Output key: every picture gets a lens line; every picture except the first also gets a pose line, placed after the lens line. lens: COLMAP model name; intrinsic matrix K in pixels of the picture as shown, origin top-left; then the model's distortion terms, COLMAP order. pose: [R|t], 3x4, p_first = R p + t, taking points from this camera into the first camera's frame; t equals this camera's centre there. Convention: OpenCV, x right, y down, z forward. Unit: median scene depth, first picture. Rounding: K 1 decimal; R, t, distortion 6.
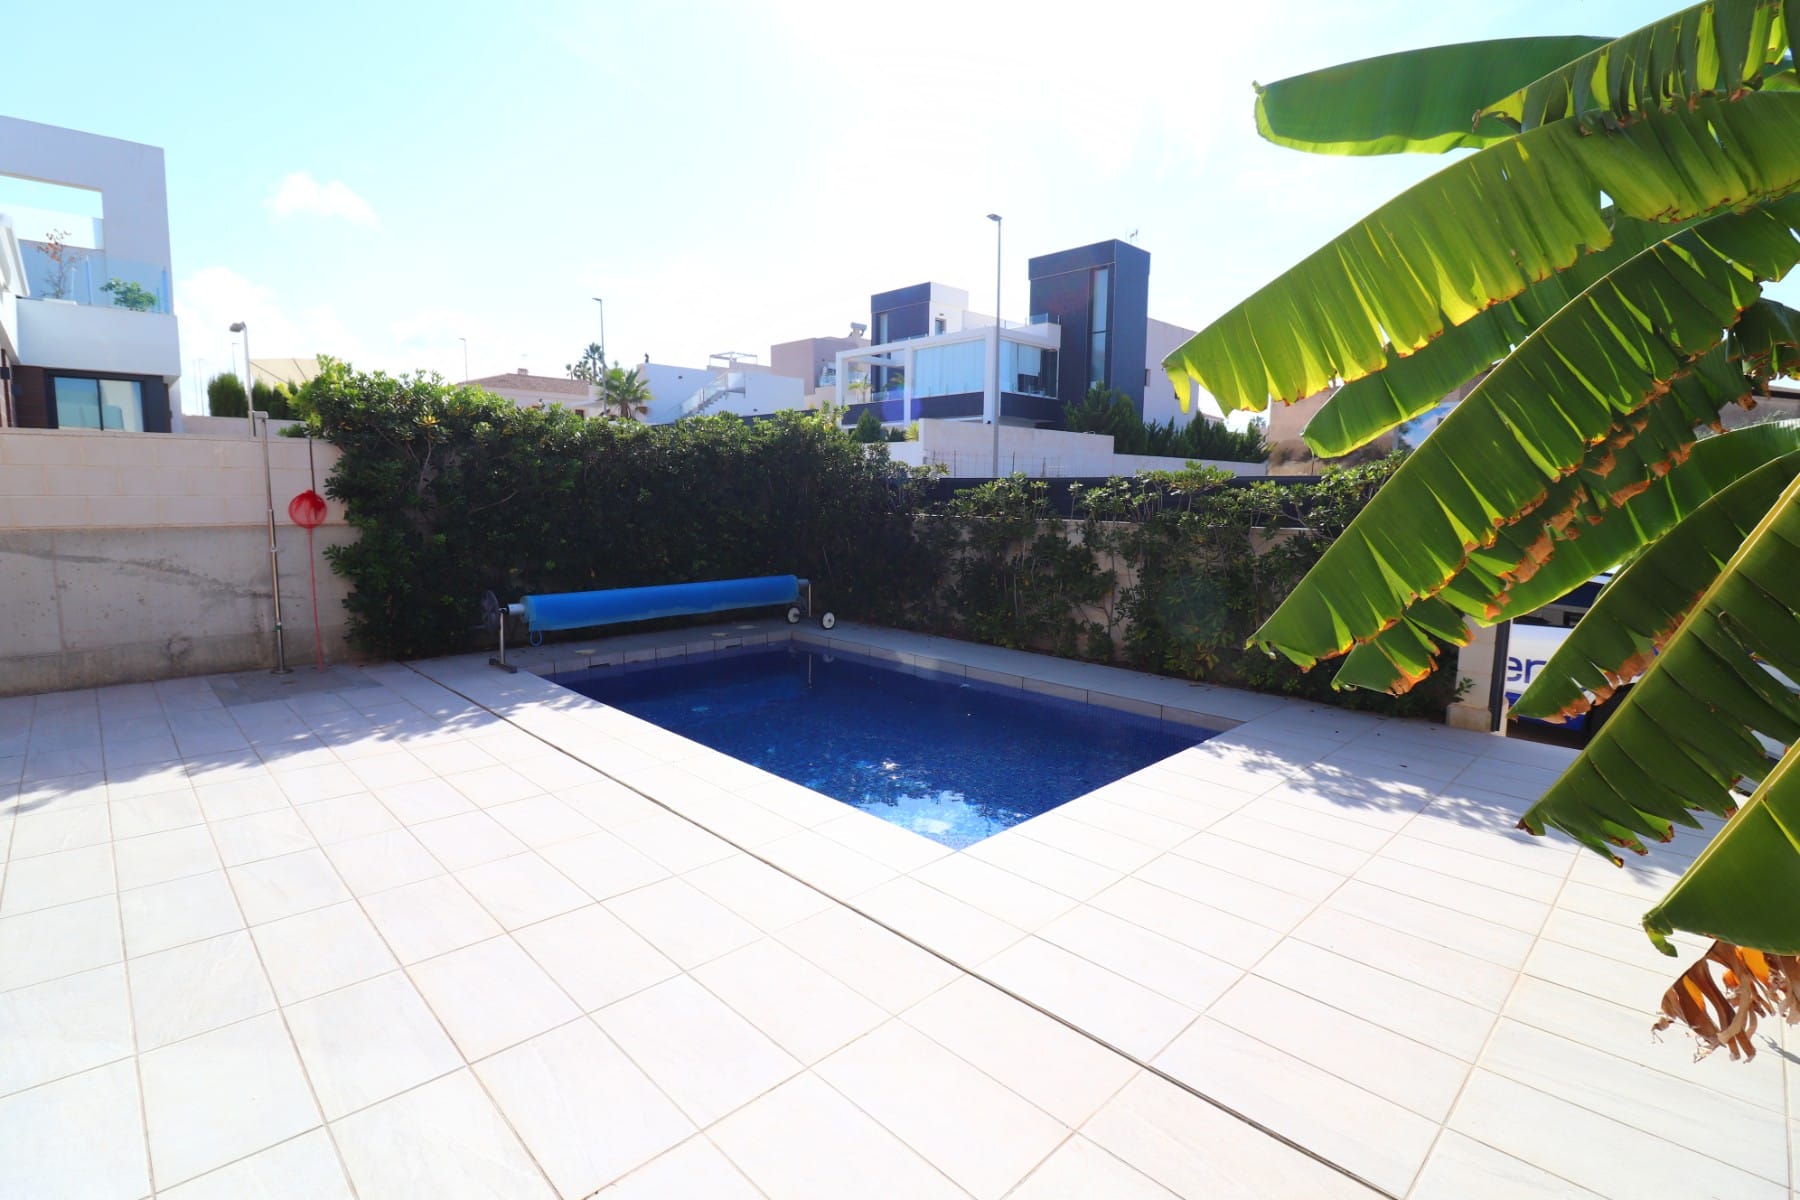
lens RADIAL K [[848.7, 0, 897.3], [0, 848.7, 600.5], [0, 0, 1]] dist [-0.009510, -0.004643]
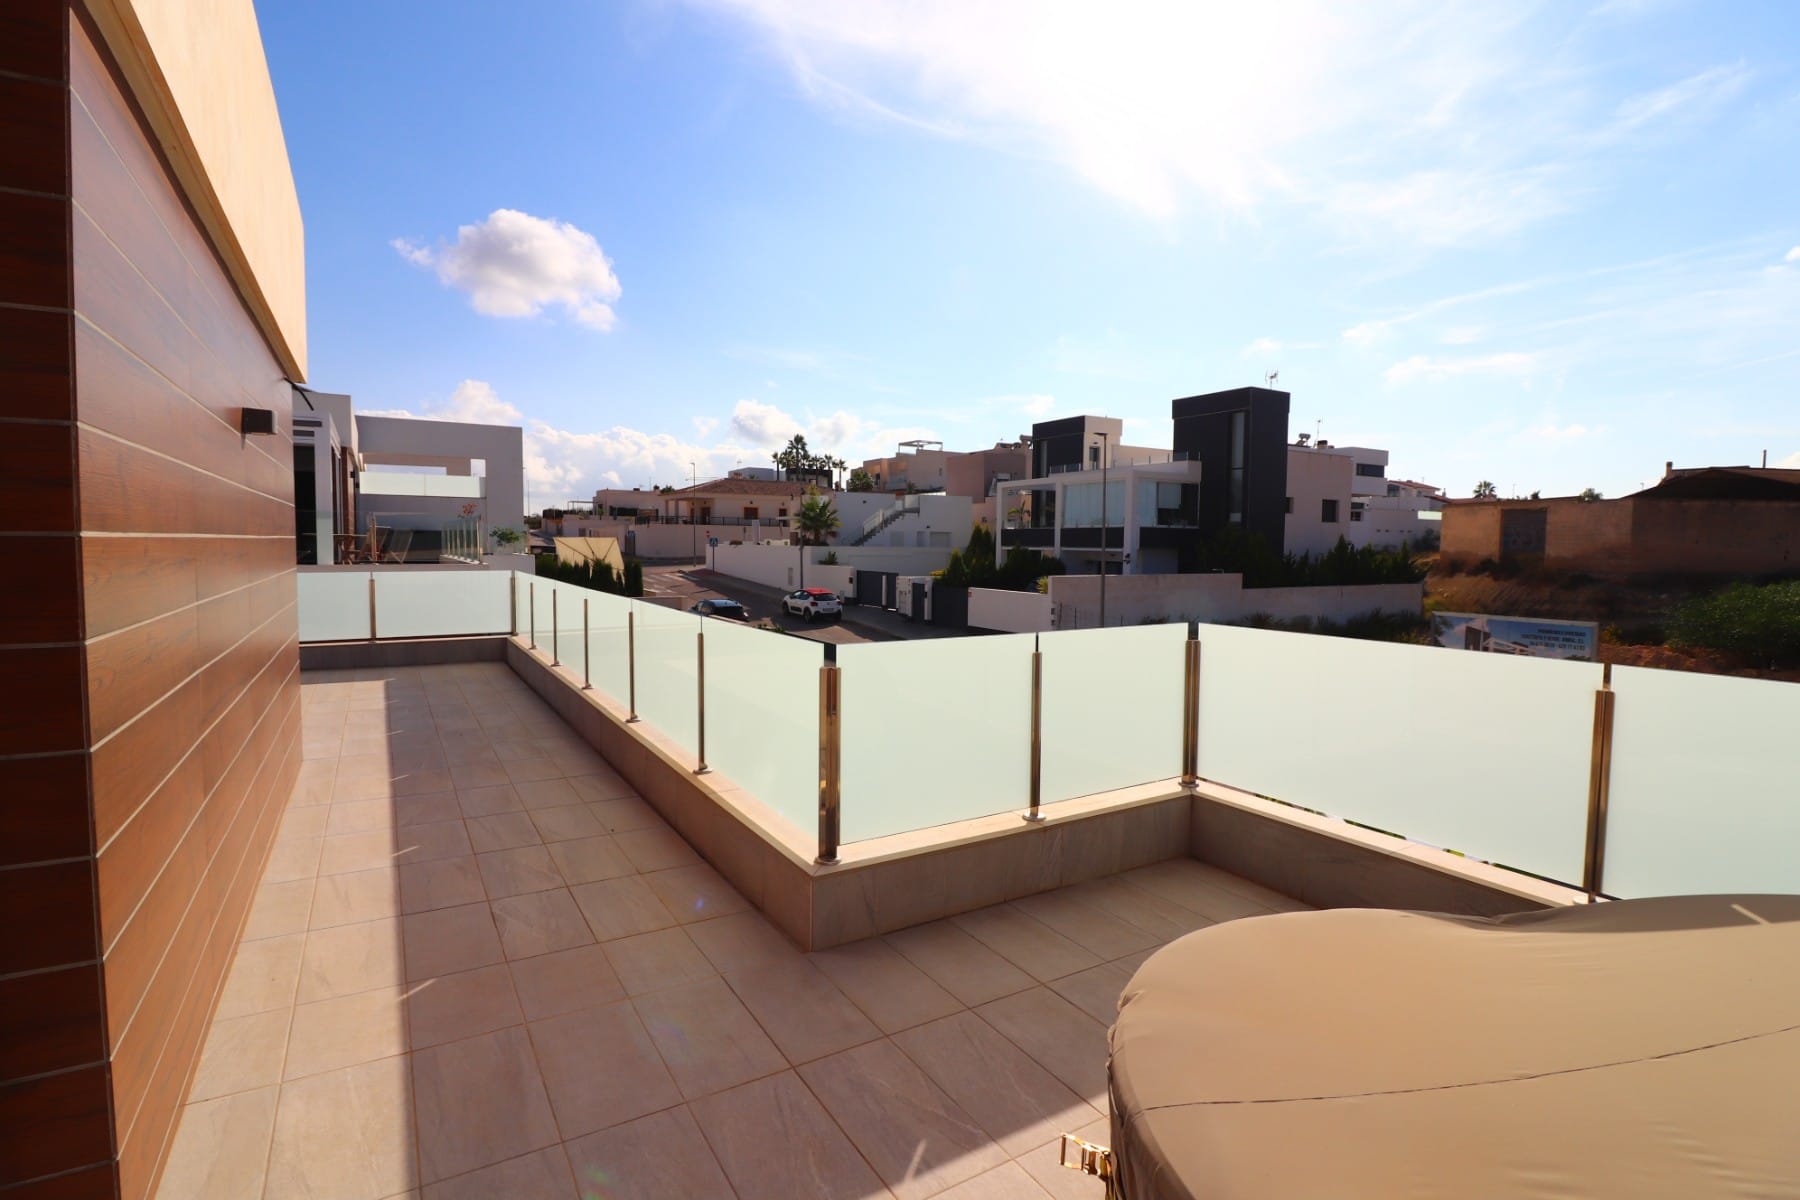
lens RADIAL K [[848.7, 0, 898.4], [0, 848.7, 600.9], [0, 0, 1]] dist [-0.009510, -0.004643]
pose [[0.976093, 0.018297, -0.216581, 0.050476], [-0.032586, 0.997507, -0.062587, -0.063164], [0.214896, 0.068148, 0.974257, -0.133368]]
